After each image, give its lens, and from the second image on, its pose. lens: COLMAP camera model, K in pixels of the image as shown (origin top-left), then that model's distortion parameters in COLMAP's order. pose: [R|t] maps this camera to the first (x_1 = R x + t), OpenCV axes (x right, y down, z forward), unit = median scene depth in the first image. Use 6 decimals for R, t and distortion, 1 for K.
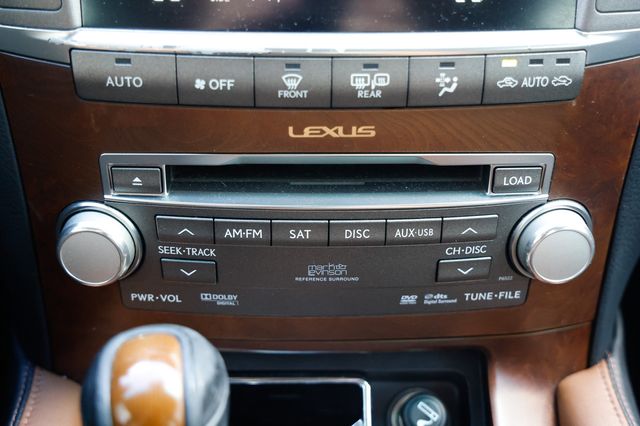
lens RADIAL K [[888.2, 0, 321.9], [0, 888.2, 195.4], [0, 0, 1]] dist [0.105929, 0.000000]
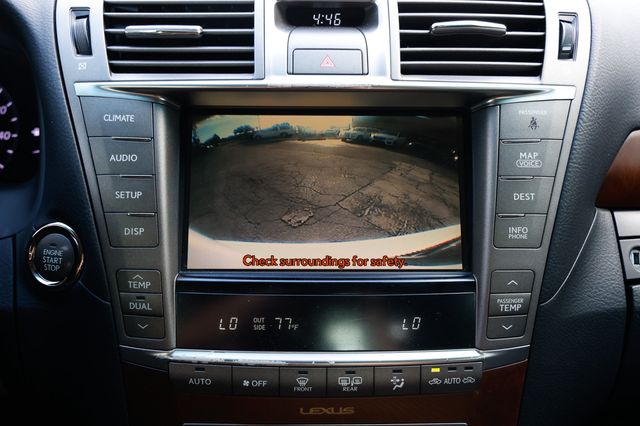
lens RADIAL K [[713.0, 0, 323.2], [0, 713.0, 212.8], [0, 0, 1]] dist [0.057765, 0.000000]
pose [[0.999898, 0.000533, -0.014301, 0.021830], [-0.002997, 0.984952, -0.172804, -0.194292], [0.013993, 0.172830, 0.984852, -0.323696]]
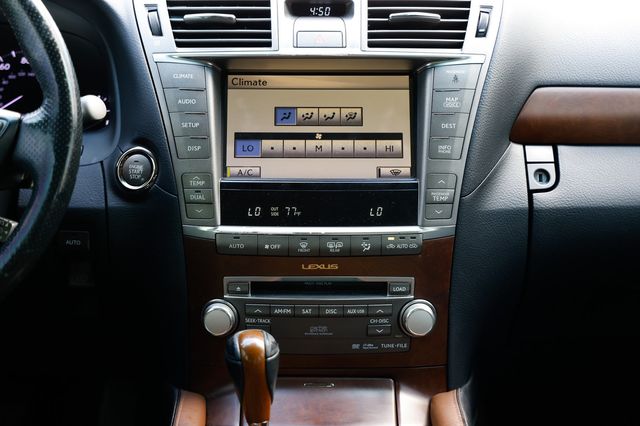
lens RADIAL K [[1195.6, 0, 323.1], [0, 1195.6, 213.4], [0, 0, 1]] dist [0.232188, 0.000000]
pose [[0.999808, -0.004711, -0.019018, 0.079982], [-0.000462, 0.964719, -0.263280, 0.628265], [0.019587, 0.263239, 0.964532, -2.121891]]
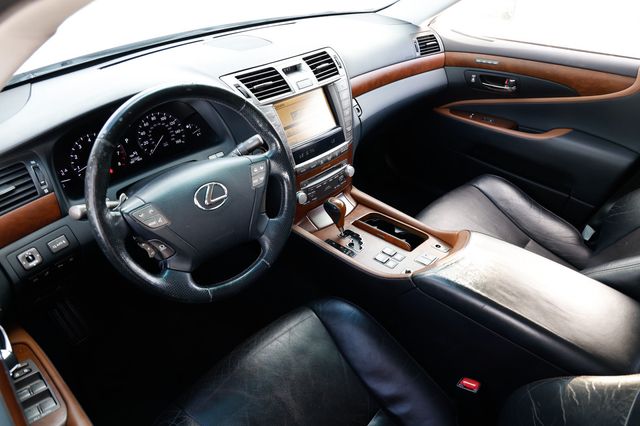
lens RADIAL K [[435.7, 0, 336.5], [0, 435.7, 226.0], [0, 0, 1]] dist [-0.094190, 0.057121]
pose [[0.695677, -0.433244, 0.573003, -1.968683], [0.343813, 0.901177, 0.263955, -0.497266], [-0.630734, 0.013378, 0.775883, -1.568654]]
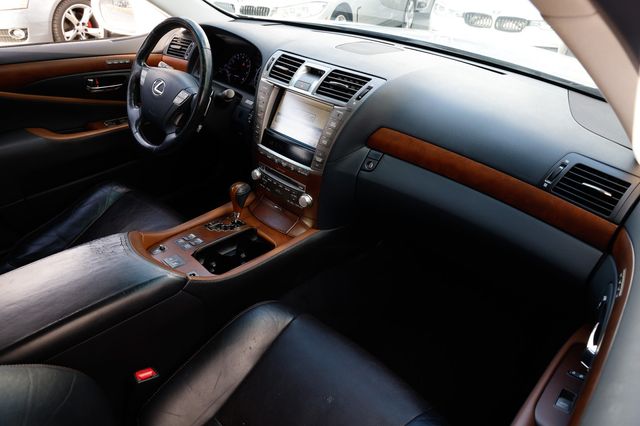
lens RADIAL K [[435.7, 0, 322.7], [0, 435.7, 214.5], [0, 0, 1]] dist [-0.094190, 0.057121]
pose [[0.697083, 0.402326, -0.593473, 2.218909], [-0.378468, 0.909490, 0.172018, -0.430254], [0.608965, 0.104700, 0.786257, -1.278046]]
